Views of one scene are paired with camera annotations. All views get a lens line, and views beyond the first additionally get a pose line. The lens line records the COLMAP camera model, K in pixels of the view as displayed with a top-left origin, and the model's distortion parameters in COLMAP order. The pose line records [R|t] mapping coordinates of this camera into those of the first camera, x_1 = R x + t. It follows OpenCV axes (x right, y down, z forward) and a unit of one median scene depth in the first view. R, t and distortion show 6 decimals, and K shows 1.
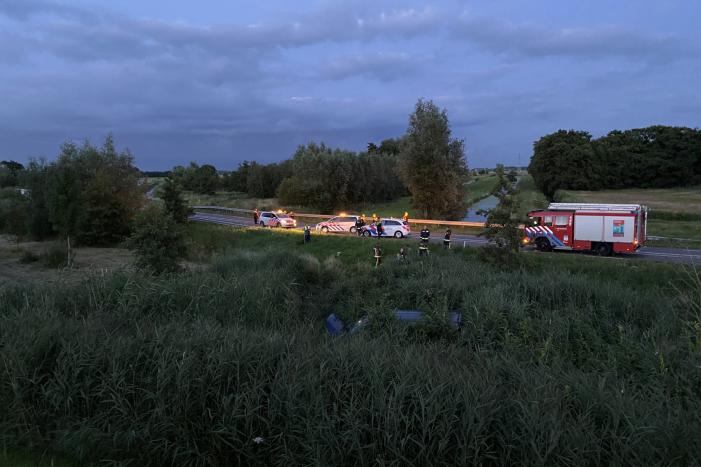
lens RADIAL K [[527.1, 0, 348.2], [0, 527.1, 232.6], [0, 0, 1]] dist [0.057426, -0.087549]
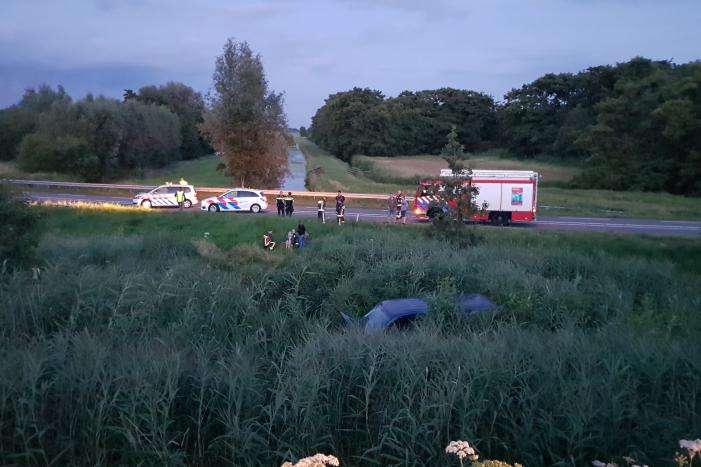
lens RADIAL K [[635.4, 0, 348.4], [0, 635.4, 232.4], [0, 0, 1]] dist [0.093219, -0.156902]
pose [[0.916381, -0.037537, 0.398544, -0.062154], [0.020541, 0.998692, 0.046833, -0.000950], [-0.399781, -0.034731, 0.915953, 0.019273]]
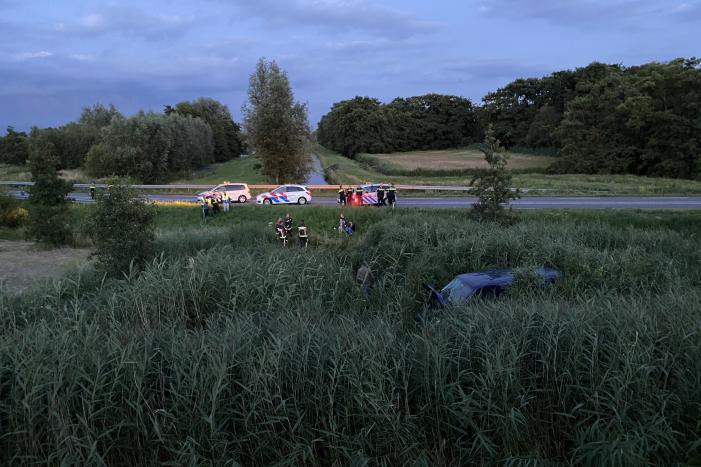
lens RADIAL K [[527.1, 0, 350.9], [0, 527.1, 231.3], [0, 0, 1]] dist [0.057426, -0.087549]
pose [[0.910870, -0.083824, 0.404090, -0.081989], [0.059299, 0.995578, 0.072854, -0.002158], [-0.408410, -0.042398, 0.911813, 0.033080]]
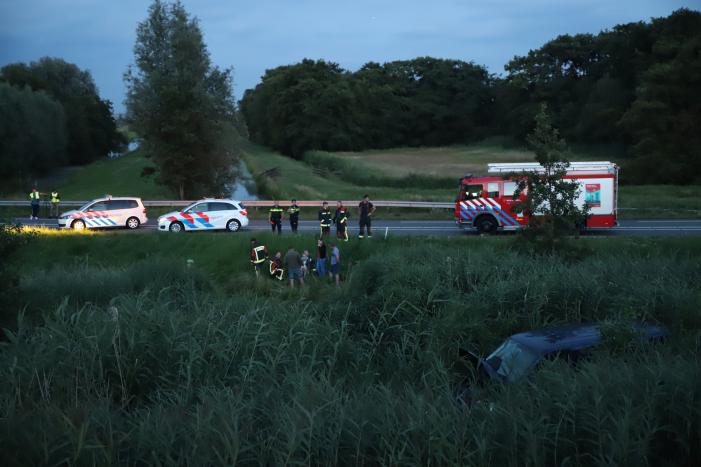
lens RADIAL K [[867.5, 0, 347.1], [0, 867.5, 231.2], [0, 0, 1]] dist [0.083214, 0.000000]
pose [[0.882031, -0.062383, 0.467044, -0.094456], [0.058958, 0.998019, 0.021962, -0.001451], [-0.467489, 0.008165, 0.883961, 0.028946]]
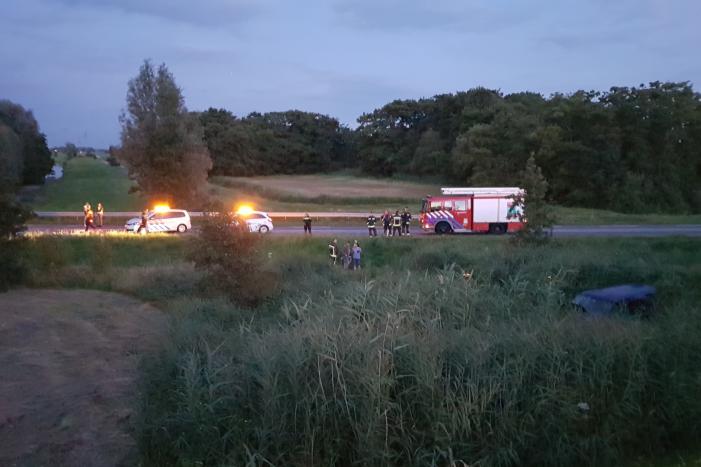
lens RADIAL K [[635.4, 0, 351.2], [0, 635.4, 237.7], [0, 0, 1]] dist [0.093219, -0.156902]
pose [[0.753866, -0.067725, 0.653528, -0.175940], [0.057407, 0.997659, 0.037167, -0.005126], [-0.654515, 0.009498, 0.755989, 0.053863]]
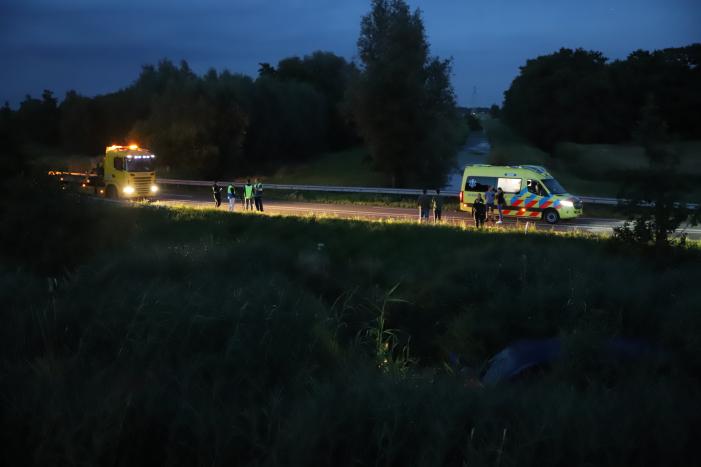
lens RADIAL K [[867.5, 0, 356.4], [0, 867.5, 203.7], [0, 0, 1]] dist [0.083214, 0.000000]
pose [[0.983808, -0.011384, 0.178865, -0.046746], [0.013296, 0.999867, -0.009494, 0.000677], [-0.178734, 0.011719, 0.983828, 0.013805]]
